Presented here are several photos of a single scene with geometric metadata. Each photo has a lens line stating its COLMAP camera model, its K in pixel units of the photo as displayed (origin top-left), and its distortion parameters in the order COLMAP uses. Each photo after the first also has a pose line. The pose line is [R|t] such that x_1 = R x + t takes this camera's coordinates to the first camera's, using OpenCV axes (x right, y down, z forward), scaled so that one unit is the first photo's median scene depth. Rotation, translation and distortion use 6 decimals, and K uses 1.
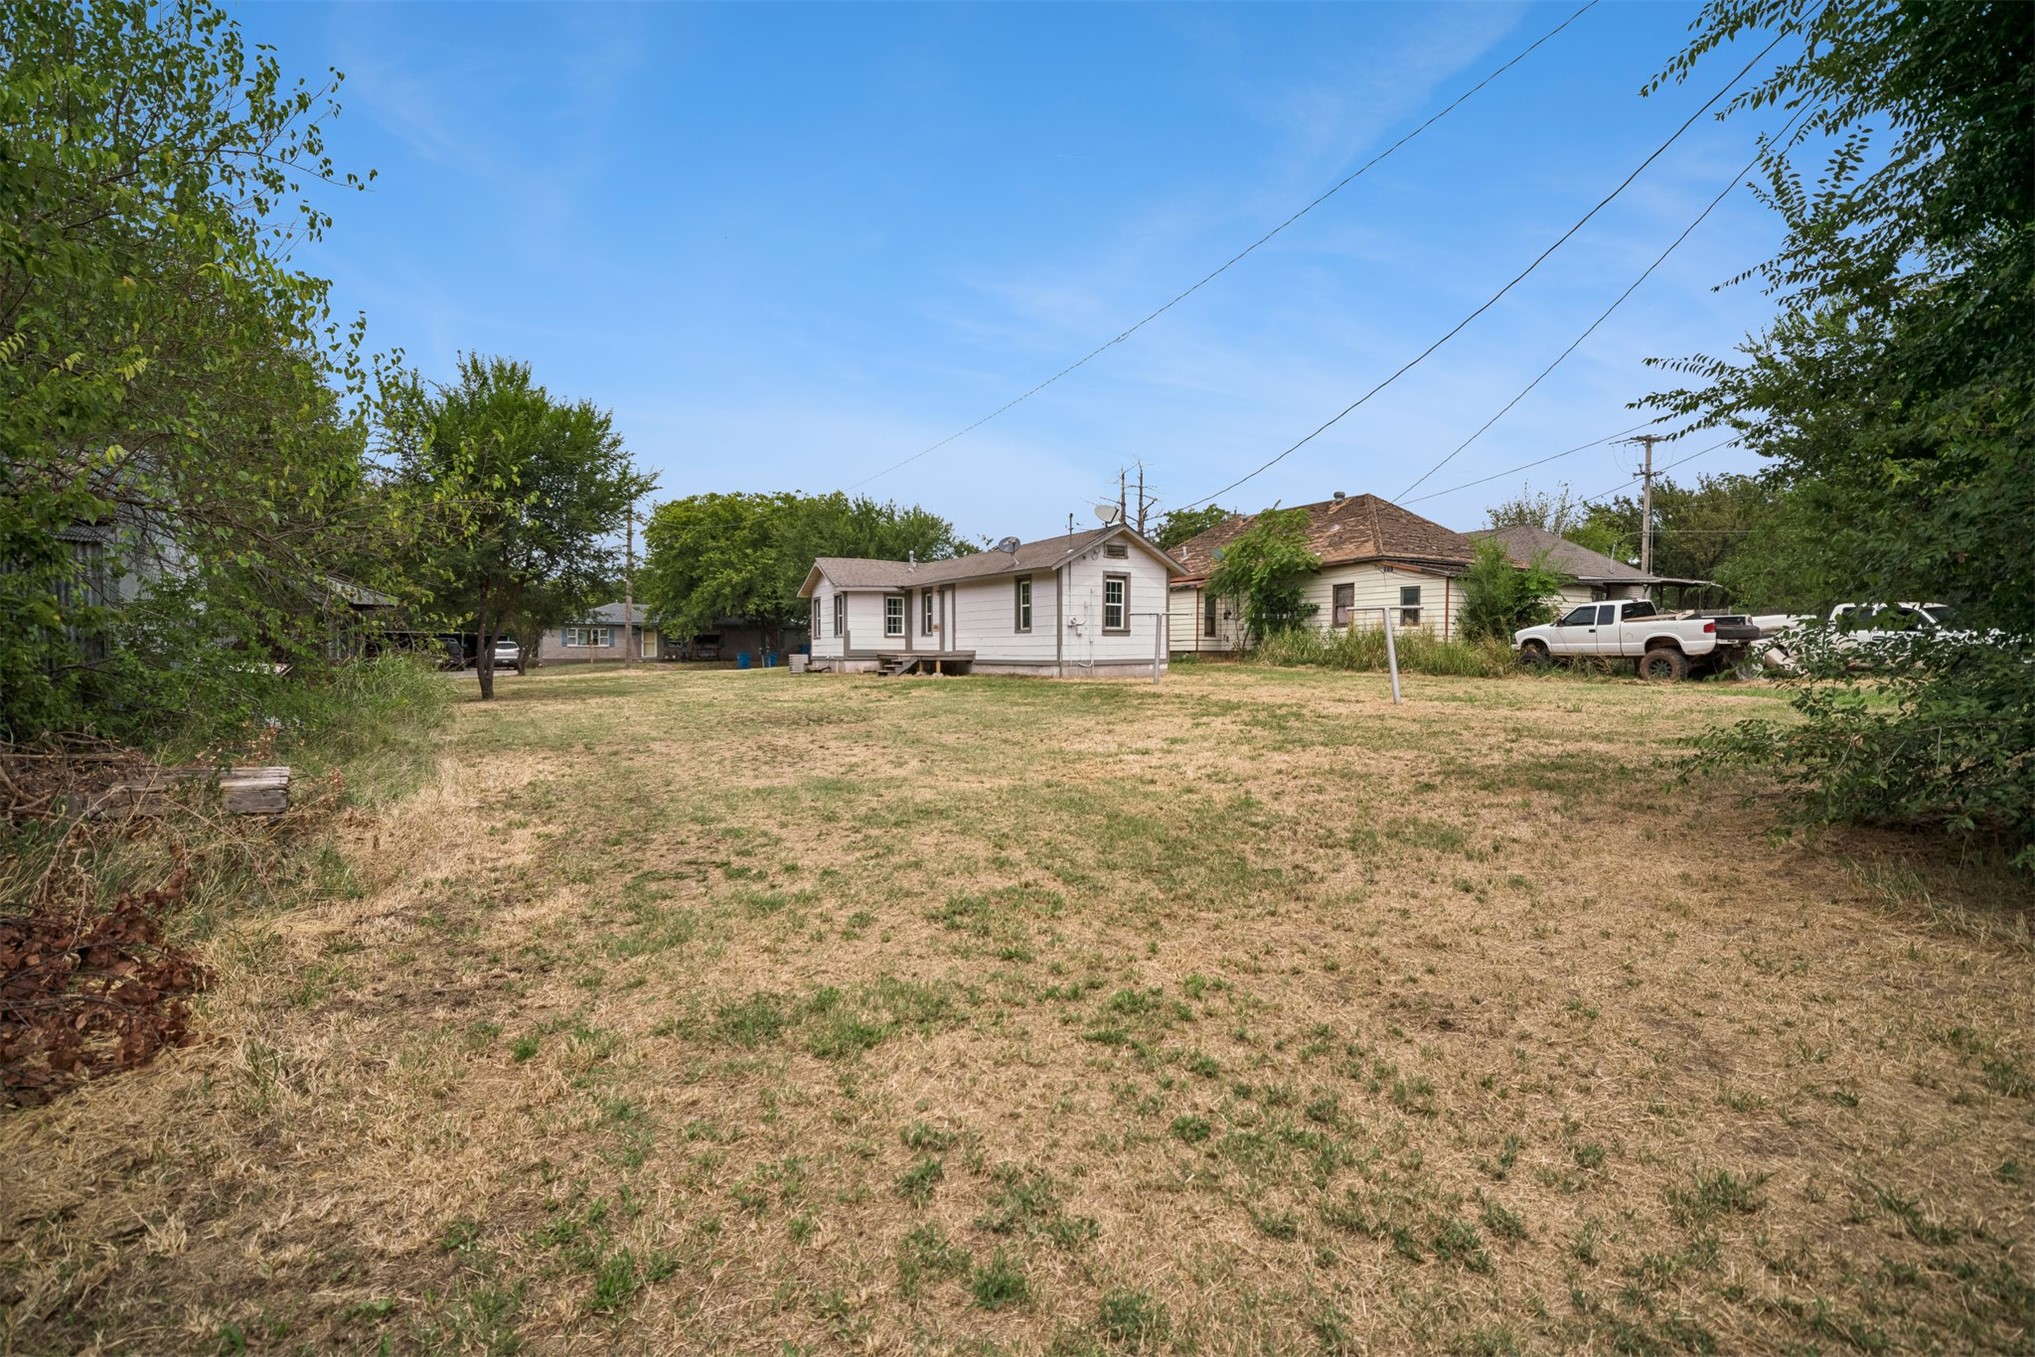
lens RADIAL K [[951.5, 0, 1029.8], [0, 951.5, 682.3], [0, 0, 1]] dist [-0.019383, 0.011707]
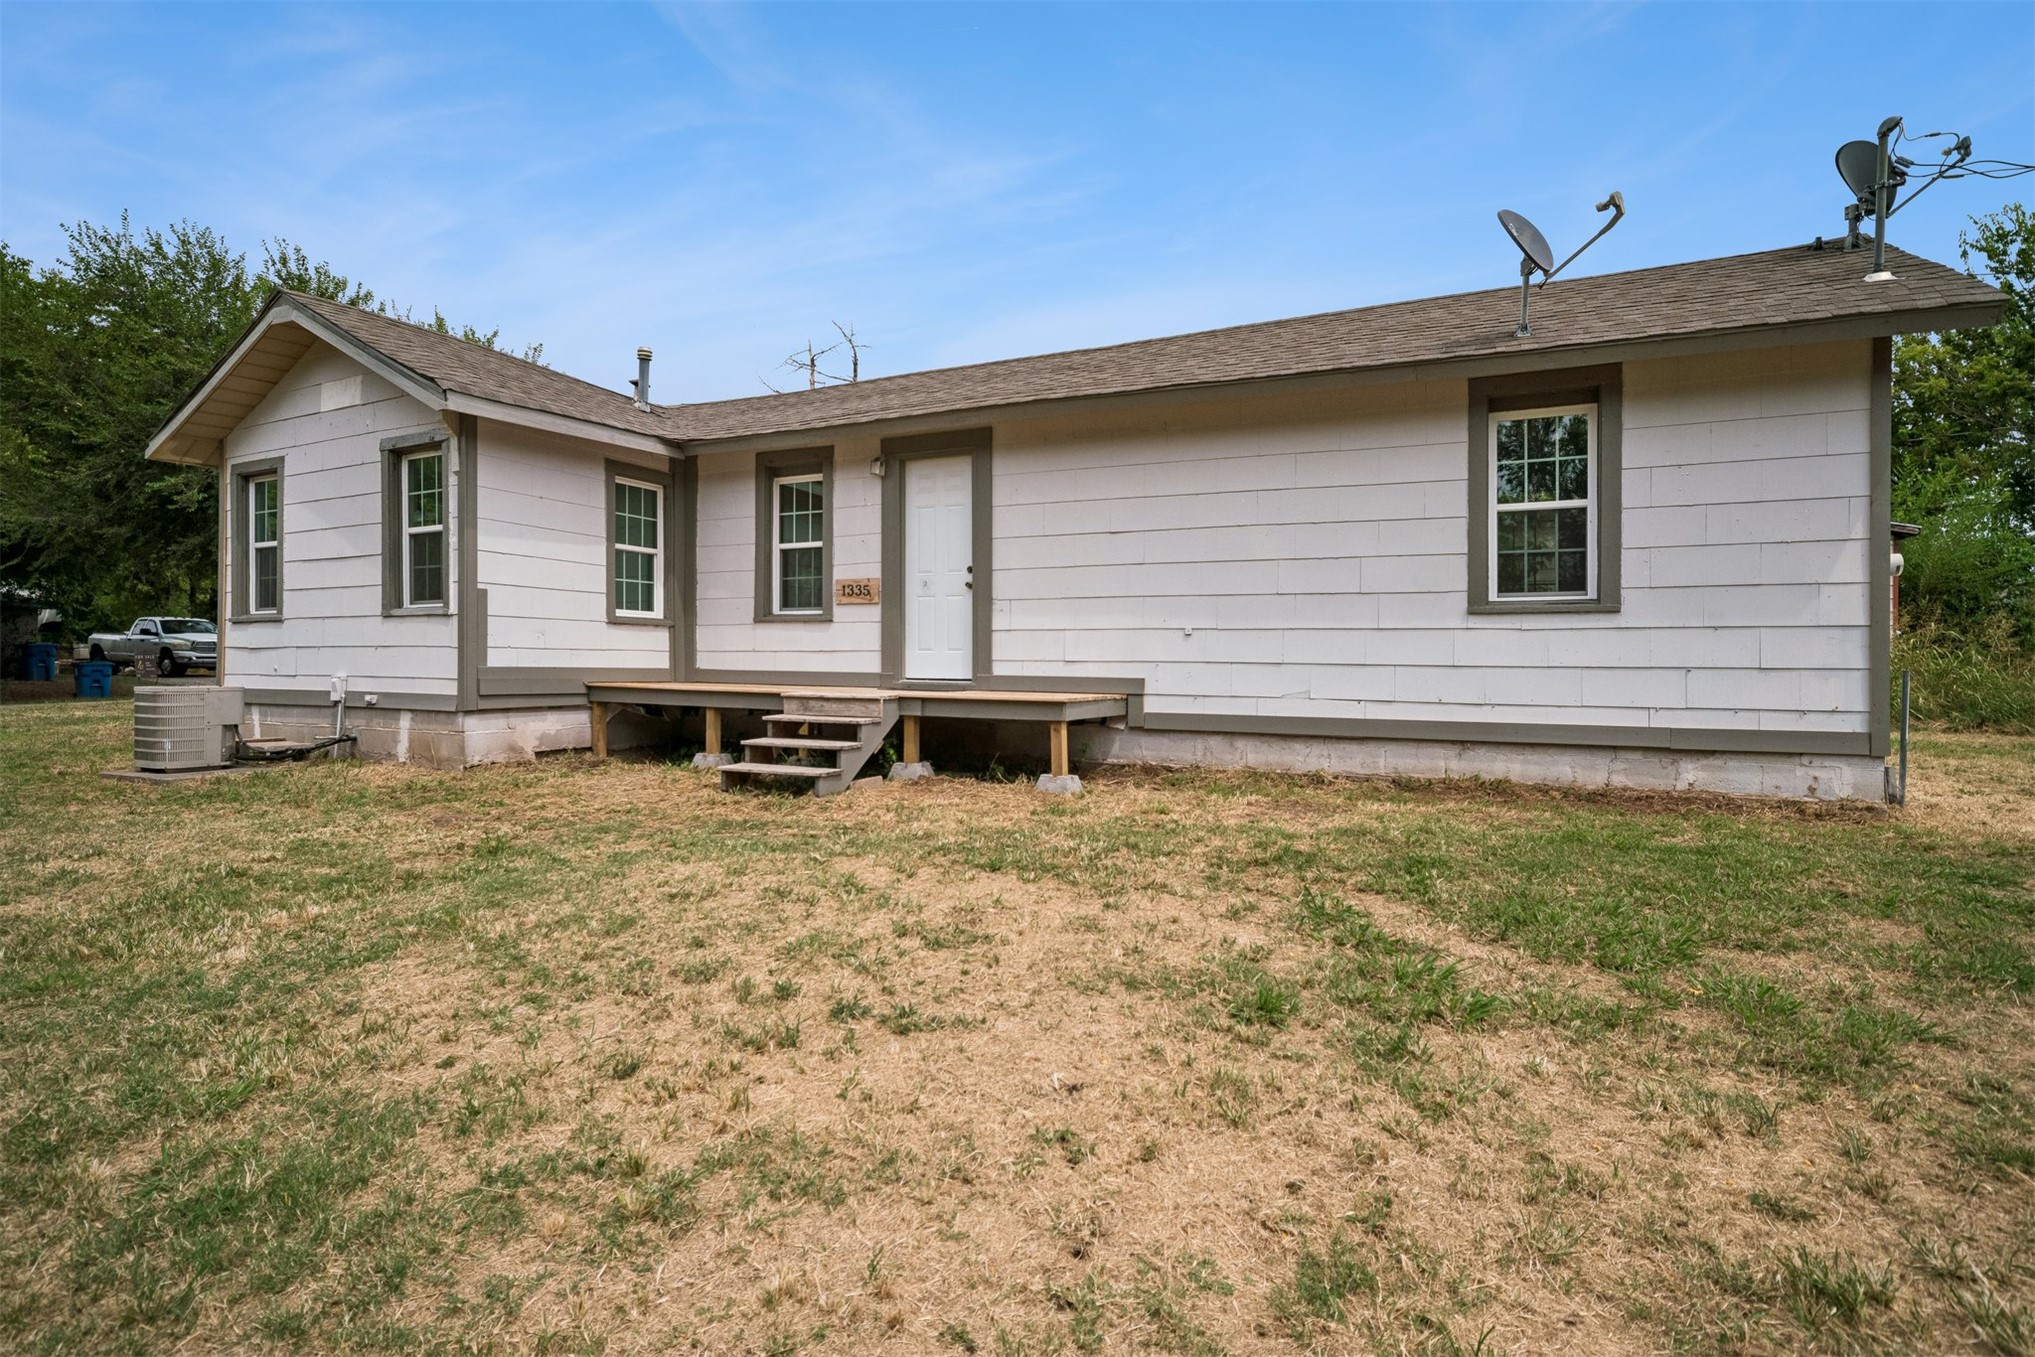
lens RADIAL K [[951.5, 0, 1029.8], [0, 951.5, 682.3], [0, 0, 1]] dist [-0.019383, 0.011707]
pose [[0.832705, -0.004783, 0.553696, -0.206123], [0.011527, 0.999896, -0.008699, -0.026998], [-0.553597, 0.013626, 0.832673, 0.722609]]
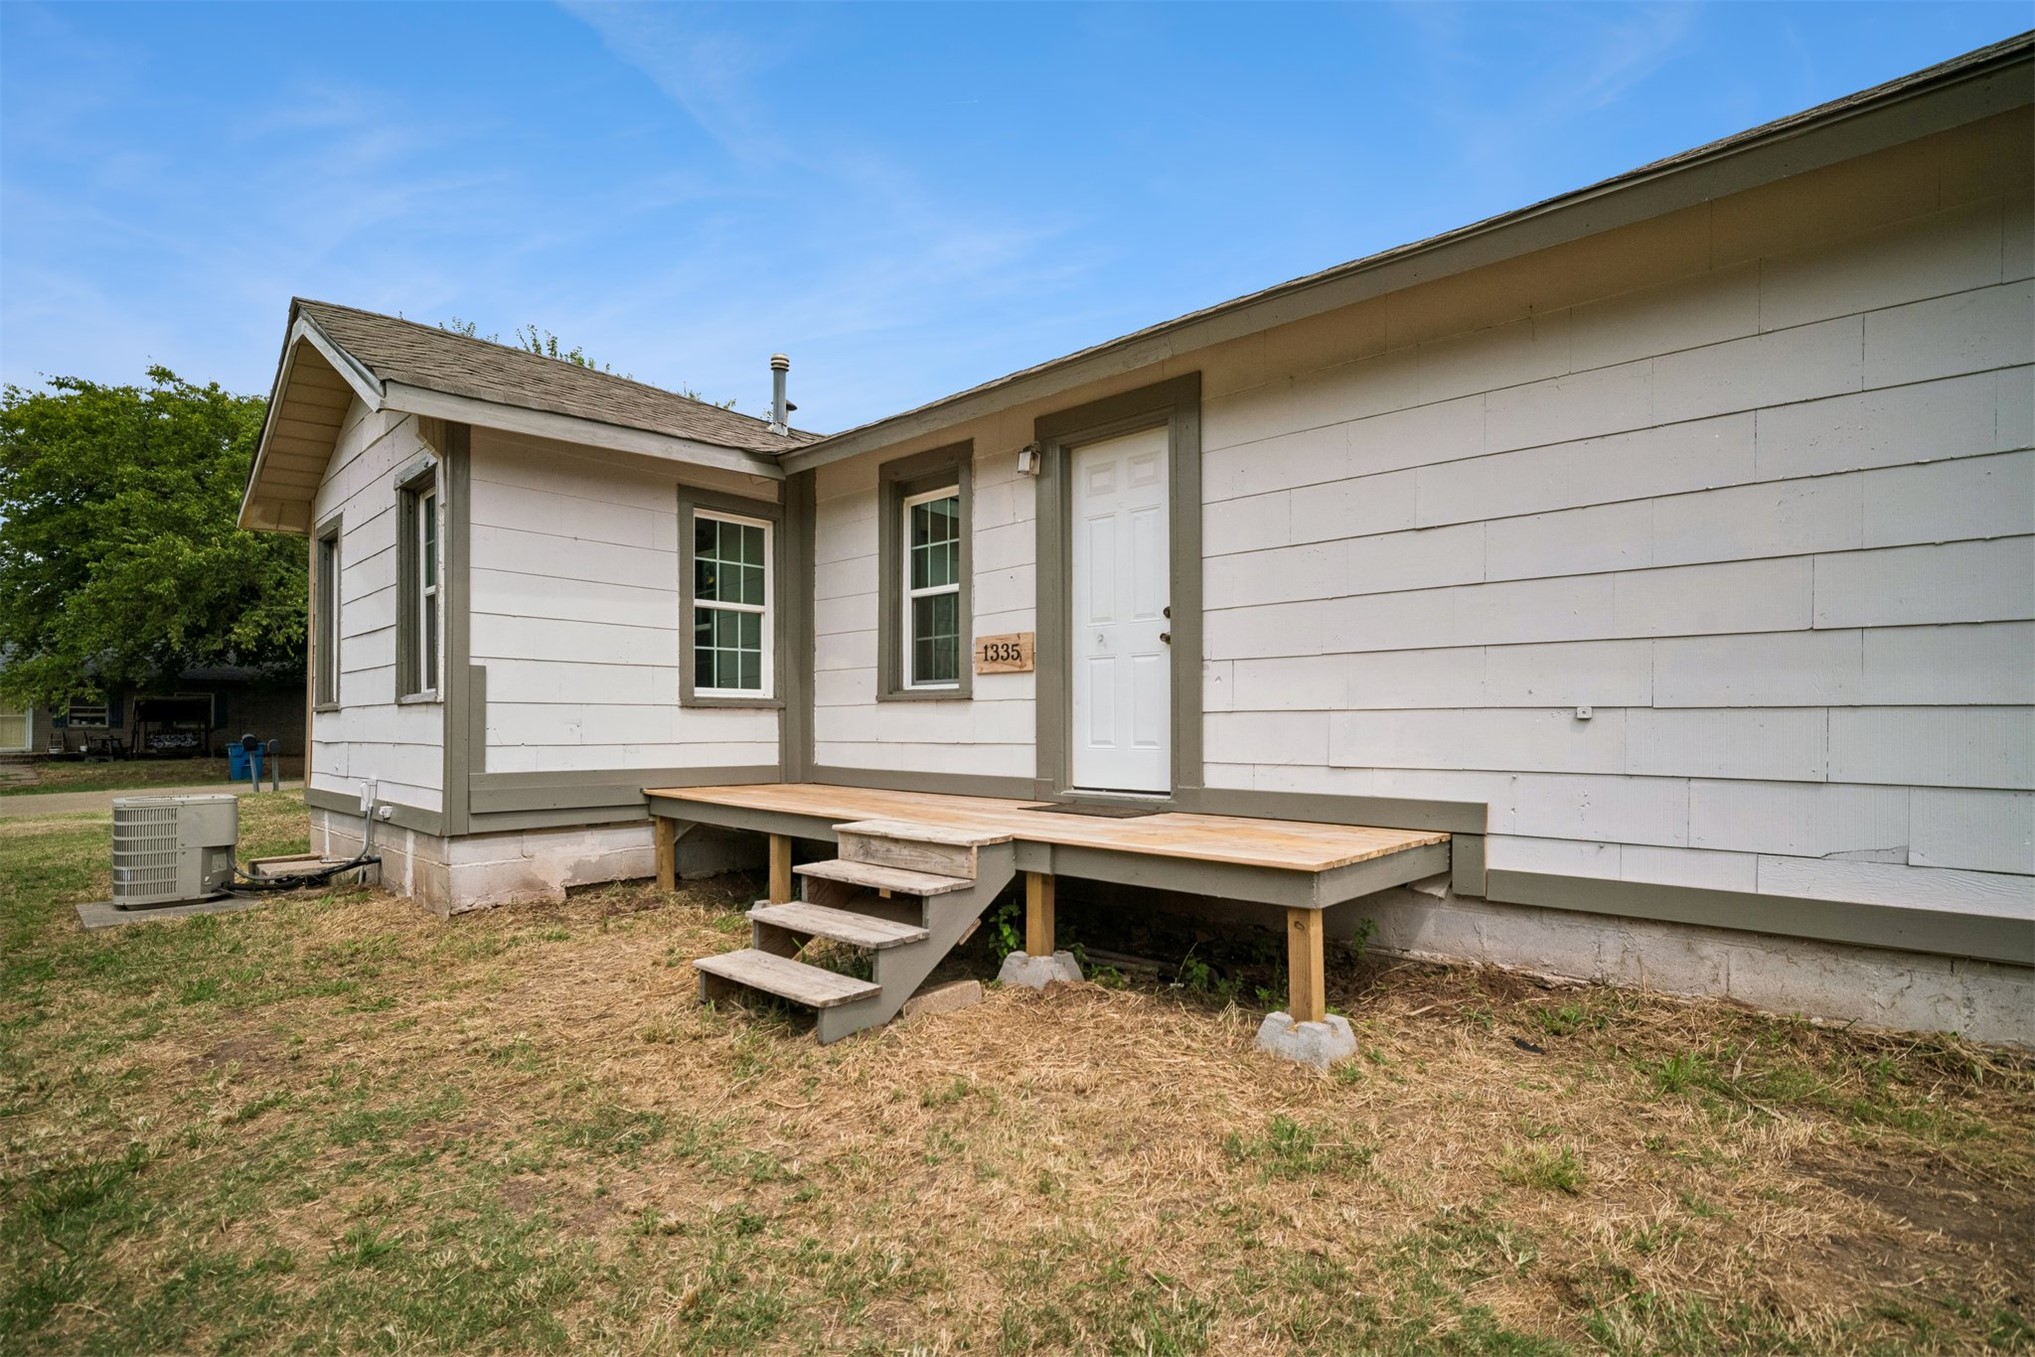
lens RADIAL K [[954.1, 0, 1027.1], [0, 954.1, 748.2], [0, 0, 1]] dist [-0.011301, 0.012173]
pose [[0.958030, -0.006576, 0.286592, -0.143990], [0.010115, 0.999890, -0.010870, -0.036100], [-0.286489, 0.013313, 0.957991, 0.802339]]
